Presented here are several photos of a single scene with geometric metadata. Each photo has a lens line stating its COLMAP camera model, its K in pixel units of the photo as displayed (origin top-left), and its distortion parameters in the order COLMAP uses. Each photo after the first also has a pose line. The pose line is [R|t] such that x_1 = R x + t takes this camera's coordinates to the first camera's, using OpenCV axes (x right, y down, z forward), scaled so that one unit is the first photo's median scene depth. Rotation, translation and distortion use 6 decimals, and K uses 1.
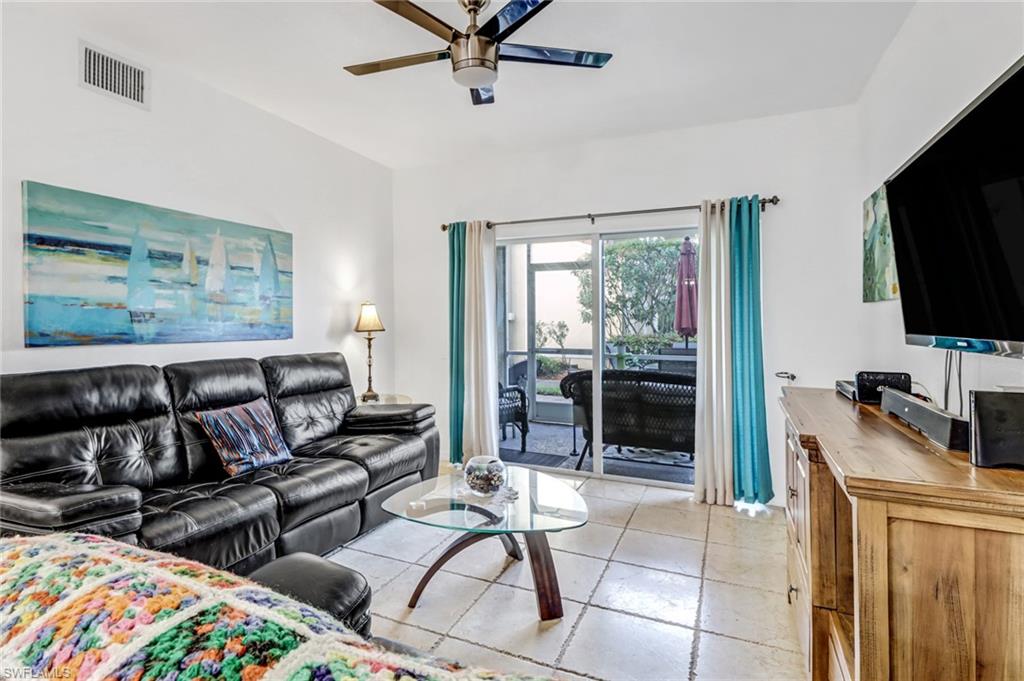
lens RADIAL K [[500.5, 0, 511.0], [0, 500.5, 363.3], [0, 0, 1]] dist [0.005204, -0.013619]
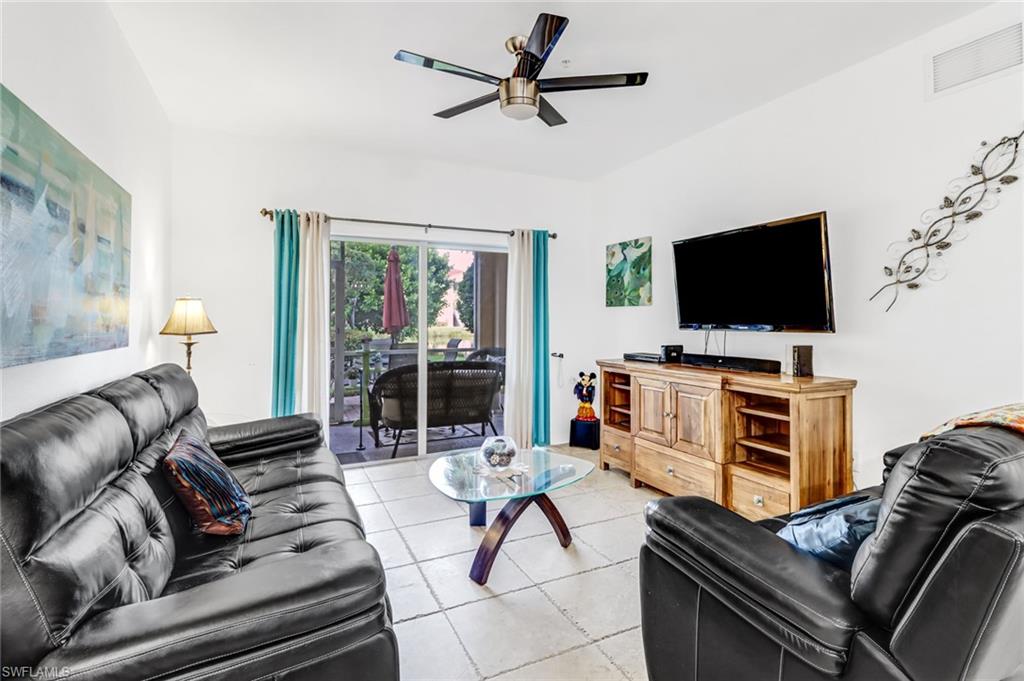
lens RADIAL K [[470.7, 0, 513.6], [0, 470.7, 366.7], [0, 0, 1]] dist [-0.049277, -0.000233]
pose [[0.646902, -0.079552, 0.758413, -0.505048], [0.070886, 0.996511, 0.044064, -0.010233], [-0.759272, 0.025255, 0.650284, 0.167394]]
